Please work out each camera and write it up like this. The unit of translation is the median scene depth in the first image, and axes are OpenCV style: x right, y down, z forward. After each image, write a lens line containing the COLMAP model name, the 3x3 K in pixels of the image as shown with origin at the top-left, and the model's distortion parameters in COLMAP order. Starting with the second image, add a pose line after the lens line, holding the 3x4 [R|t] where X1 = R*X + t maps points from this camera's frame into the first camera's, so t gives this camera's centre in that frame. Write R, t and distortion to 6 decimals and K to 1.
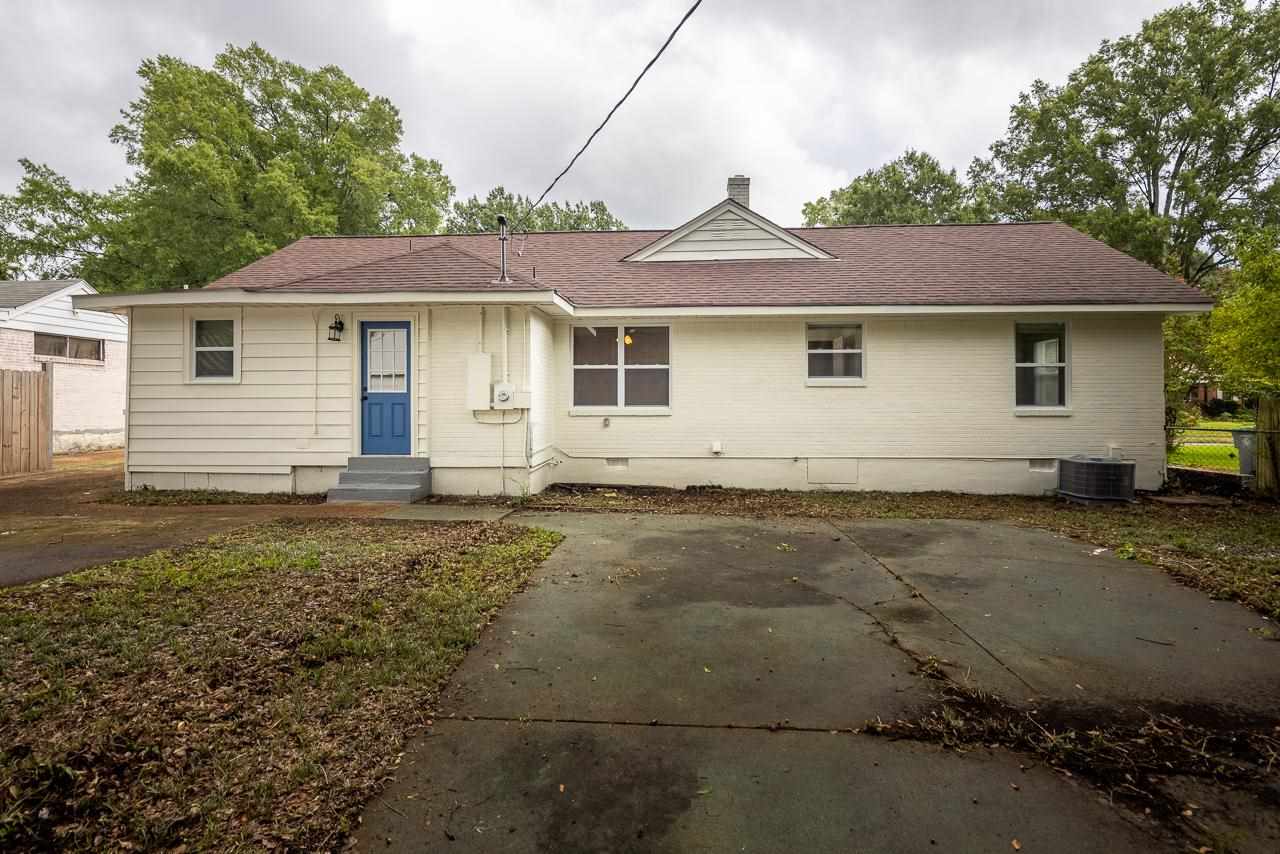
lens RADIAL K [[629.3, 0, 639.9], [0, 629.3, 397.6], [0, 0, 1]] dist [0.001444, -0.000277]
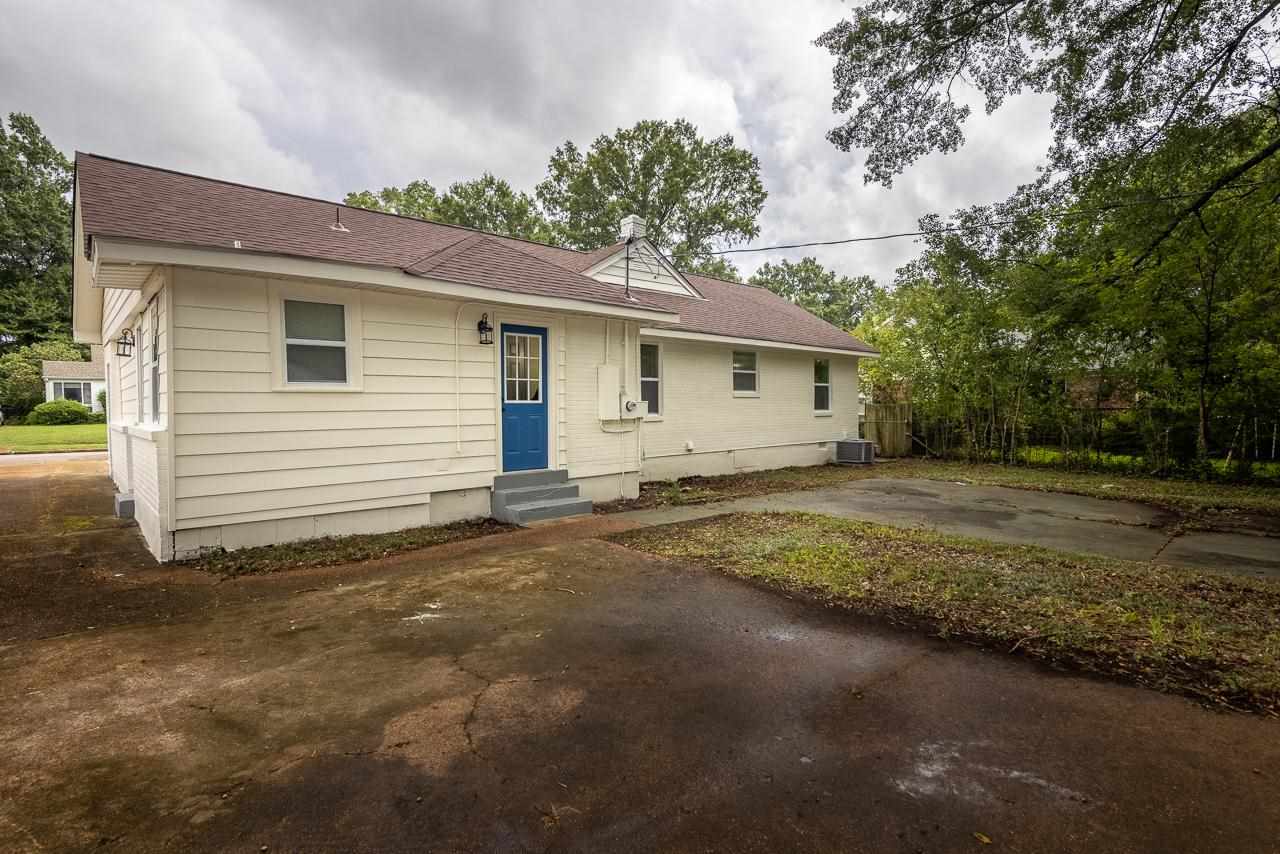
lens RADIAL K [[618.4, 0, 640.0], [0, 618.4, 427.0], [0, 0, 1]] dist [0.013178, -0.010557]
pose [[0.697979, -0.030112, 0.715484, -0.930070], [-0.002672, 0.998999, 0.044651, -0.013991], [-0.716113, -0.033077, 0.697200, 0.242138]]
